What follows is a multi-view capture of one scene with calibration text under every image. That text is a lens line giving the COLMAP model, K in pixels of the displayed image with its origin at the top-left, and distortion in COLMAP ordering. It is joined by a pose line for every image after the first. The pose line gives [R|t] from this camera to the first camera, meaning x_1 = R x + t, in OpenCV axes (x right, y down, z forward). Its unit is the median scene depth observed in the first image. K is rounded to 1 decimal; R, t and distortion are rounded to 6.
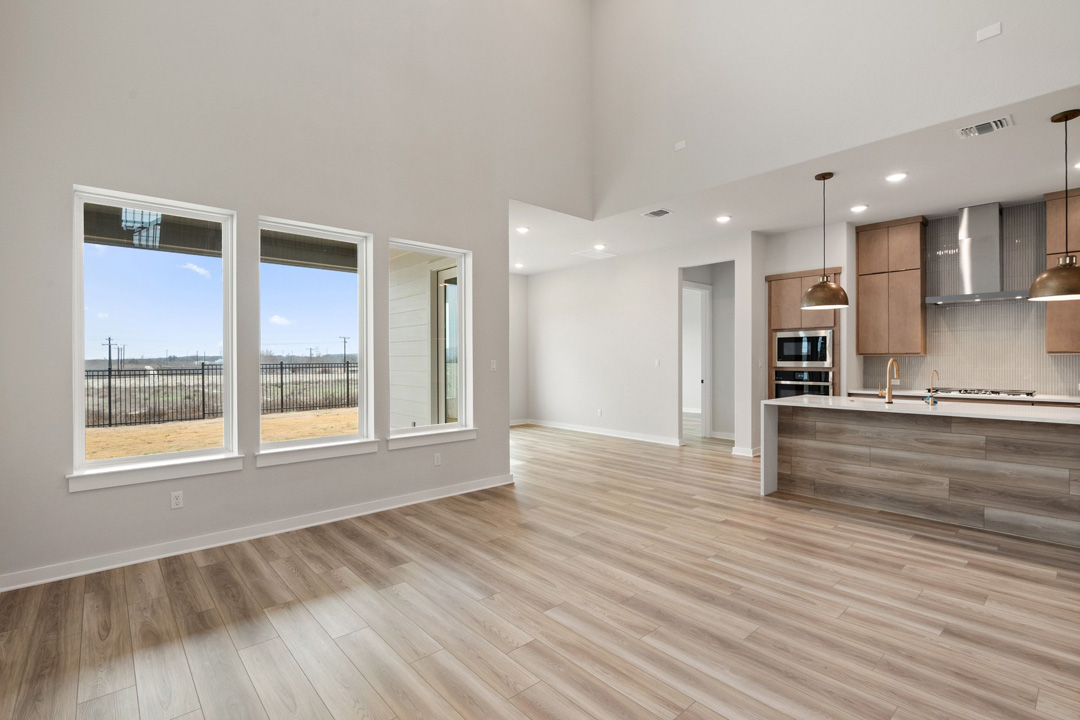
lens RADIAL K [[496.2, 0, 537.3], [0, 496.2, 357.9], [0, 0, 1]] dist [0.002981, -0.006116]
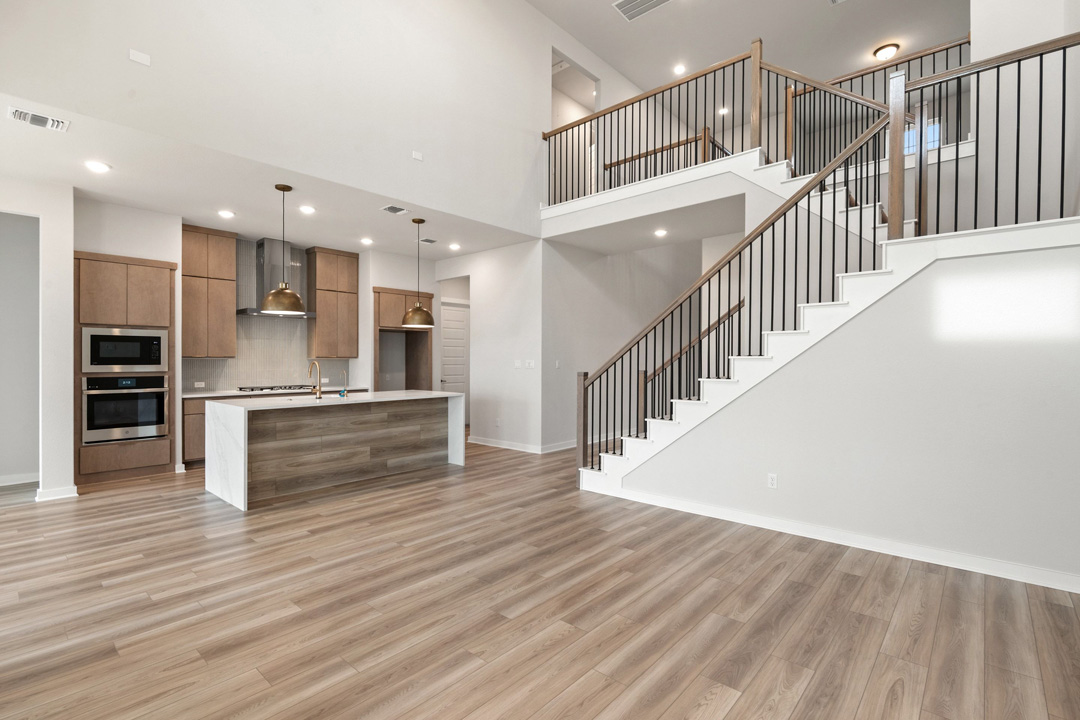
lens RADIAL K [[496.2, 0, 544.0], [0, 496.2, 360.8], [0, 0, 1]] dist [0.002981, -0.006116]
pose [[-0.122567, 0.004283, 0.992451, -0.651018], [0.000798, 0.999991, -0.004217, 0.006964], [-0.992460, 0.000275, -0.122570, 0.711437]]
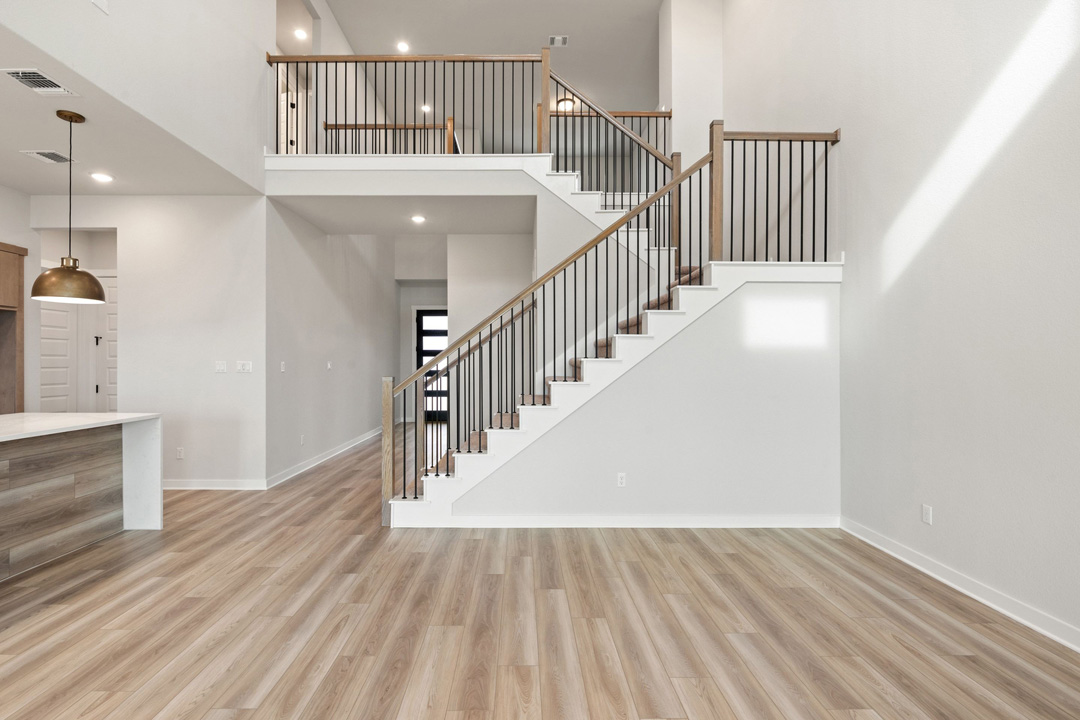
lens RADIAL K [[496.2, 0, 522.5], [0, 496.2, 359.6], [0, 0, 1]] dist [0.002981, -0.006116]
pose [[-0.748032, 0.005136, 0.663643, -0.236521], [0.000111, 0.999971, -0.007614, 0.003405], [-0.663663, -0.005622, -0.748011, 1.045569]]
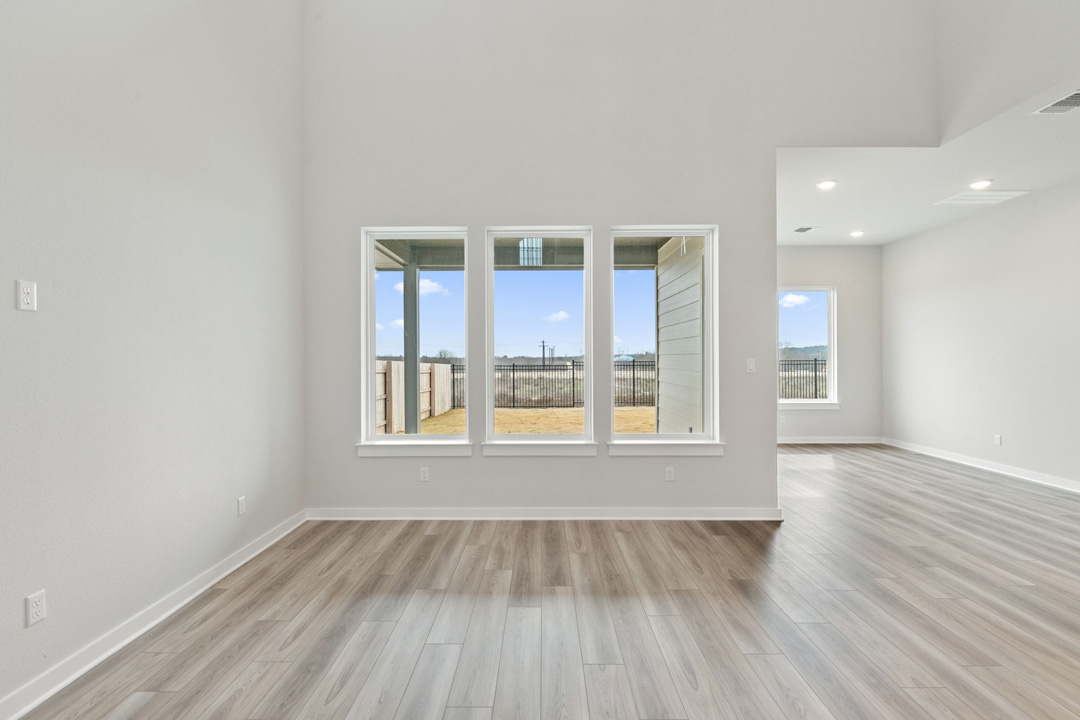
lens RADIAL K [[496.2, 0, 538.2], [0, 496.2, 354.2], [0, 0, 1]] dist [0.002981, -0.006116]
pose [[0.743027, -0.002693, -0.669256, 0.250771], [0.000665, 0.999994, -0.003286, 0.000277], [0.669262, 0.001997, 0.743024, 0.257534]]
